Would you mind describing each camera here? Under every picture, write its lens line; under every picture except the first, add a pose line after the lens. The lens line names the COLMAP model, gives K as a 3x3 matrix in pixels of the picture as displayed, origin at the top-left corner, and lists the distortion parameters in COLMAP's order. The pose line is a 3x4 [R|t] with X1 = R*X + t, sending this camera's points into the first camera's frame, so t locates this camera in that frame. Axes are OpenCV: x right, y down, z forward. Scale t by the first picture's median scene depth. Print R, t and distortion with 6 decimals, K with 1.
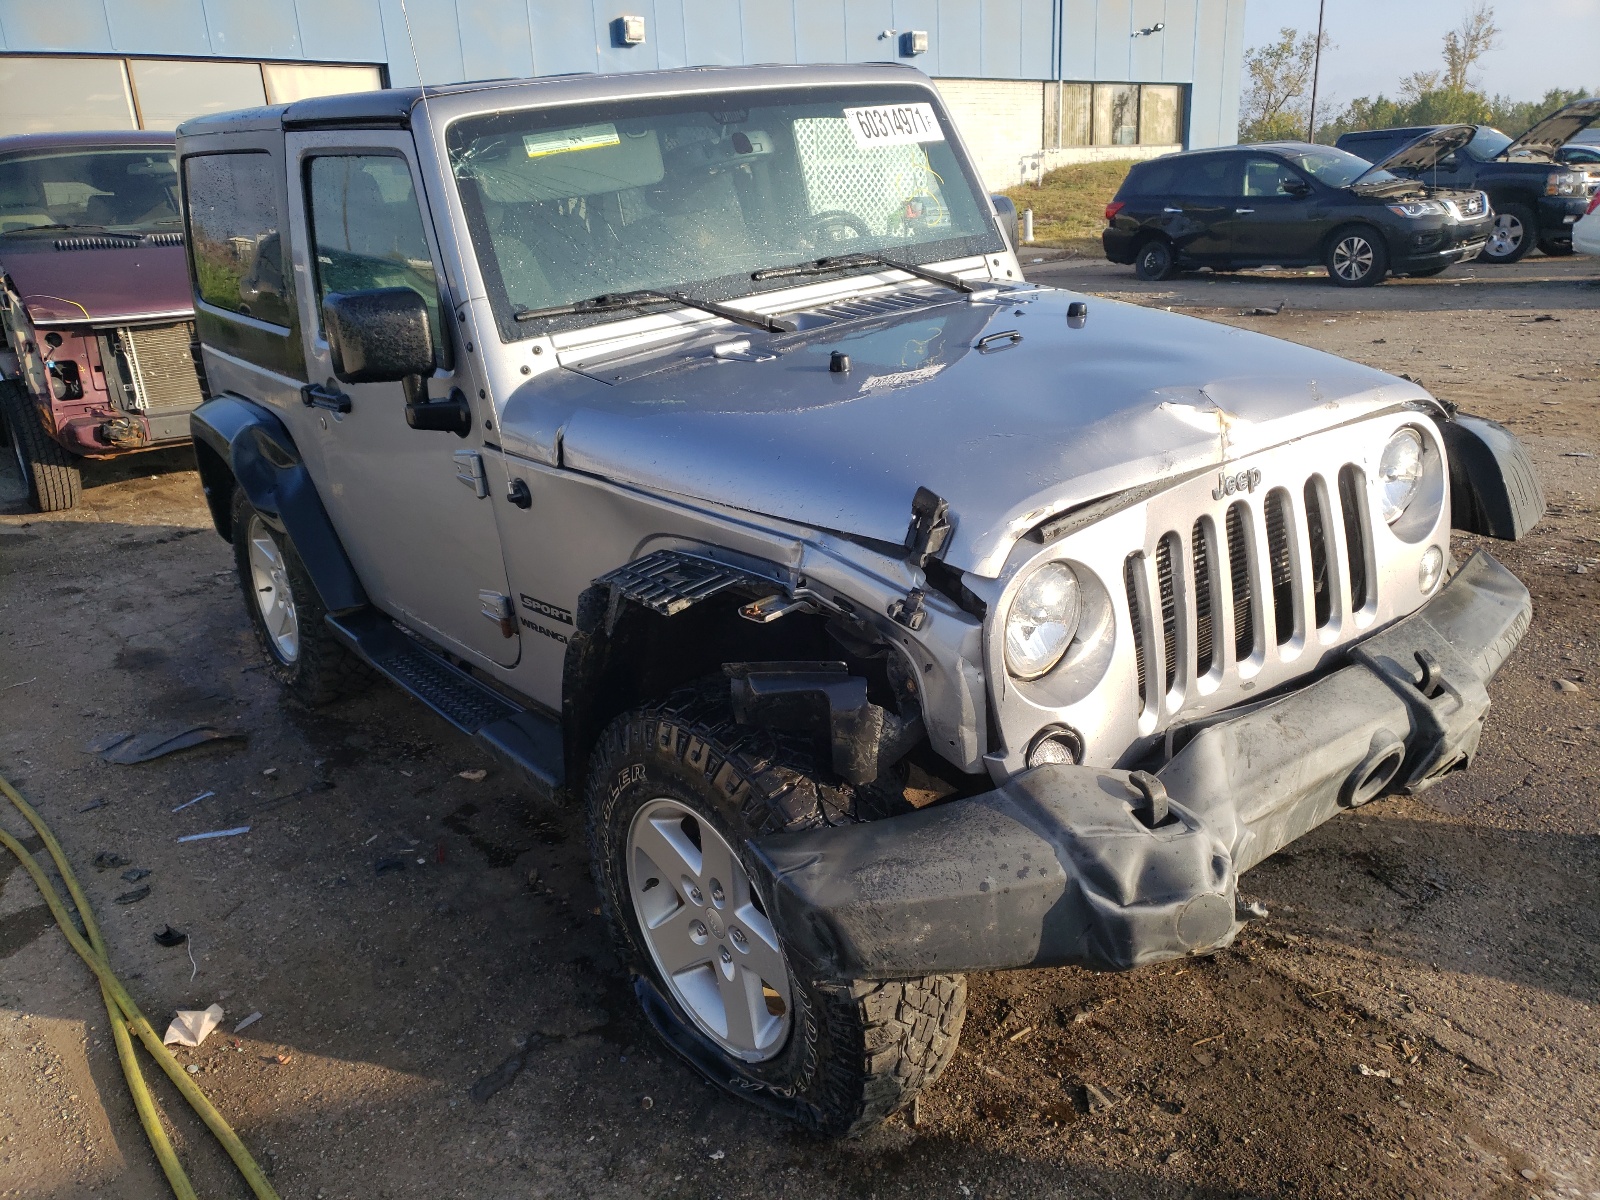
lens RADIAL K [[1065.2, 0, 800.0], [0, 1065.2, 600.0], [0, 0, 1]] dist [0.004303, -0.001800]
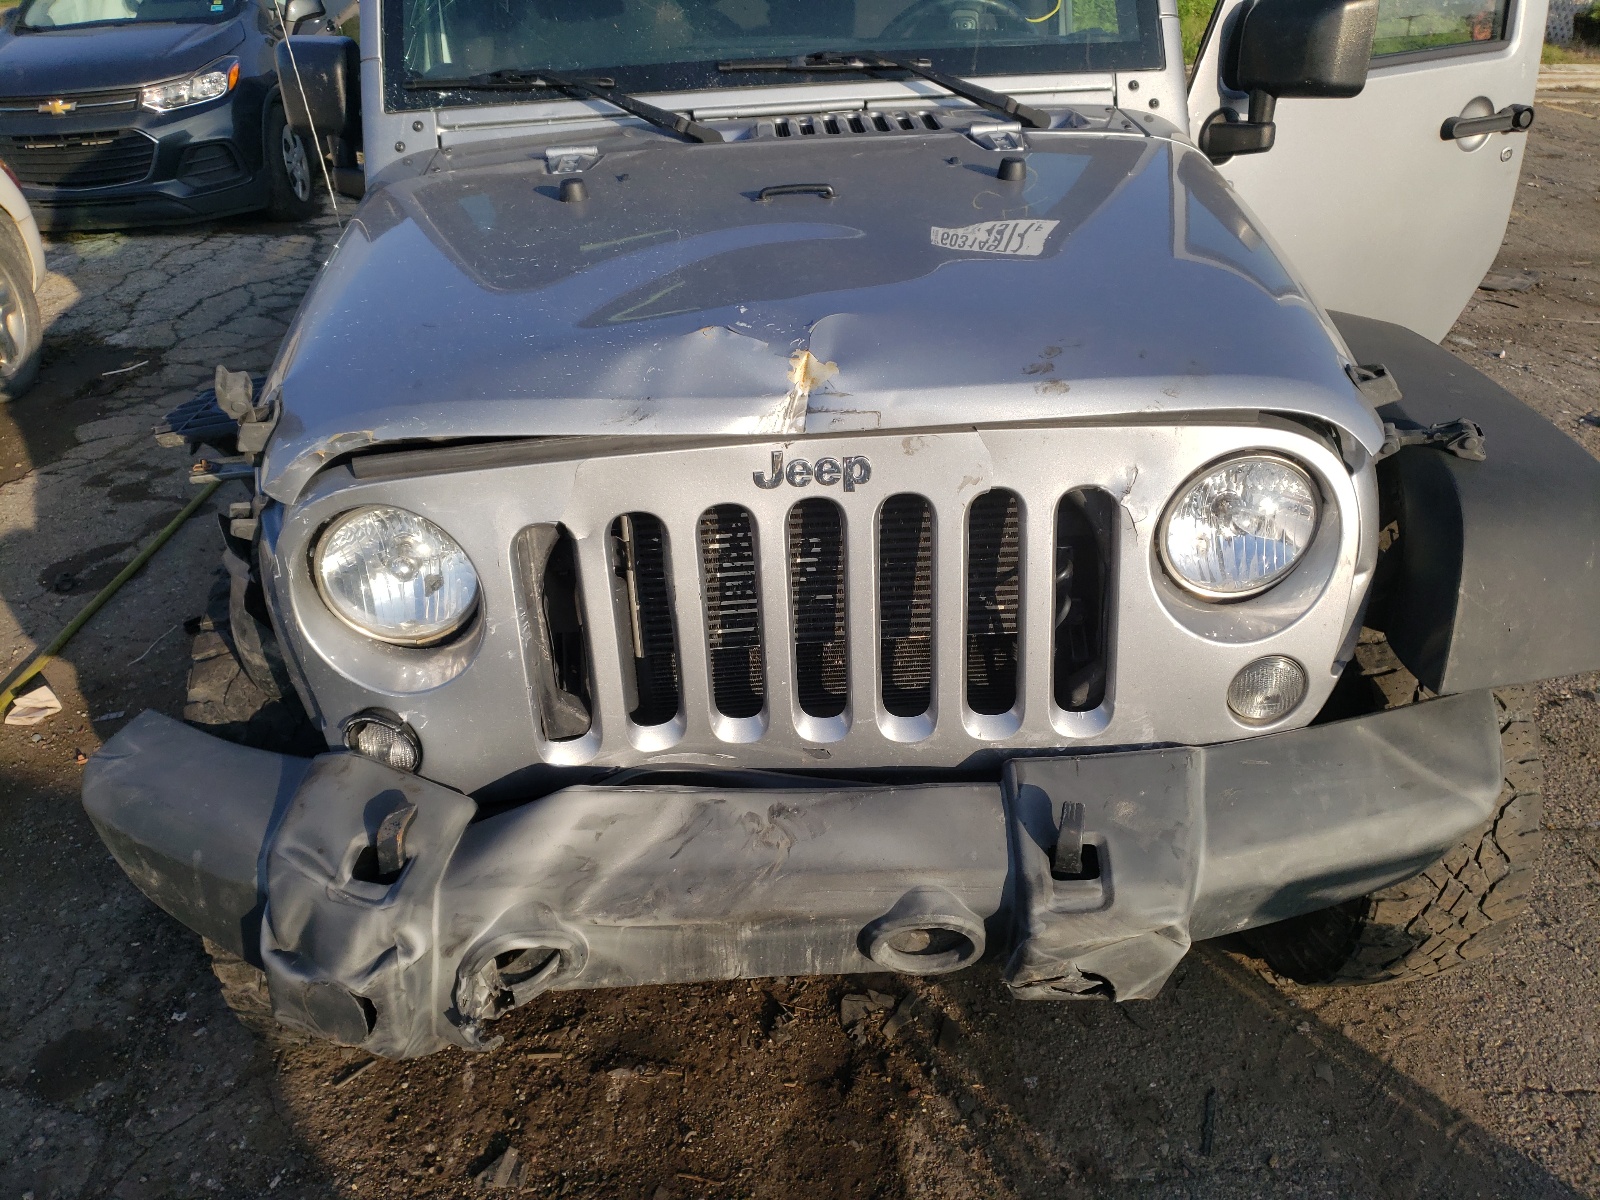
lens RADIAL K [[1065.2, 0, 800.0], [0, 1065.2, 600.0], [0, 0, 1]] dist [0.004303, -0.001800]
pose [[0.860106, 0.312680, -0.403050, 0.623289], [-0.233011, 0.943689, 0.234855, -0.168602], [0.453788, -0.108085, 0.884530, 0.355425]]
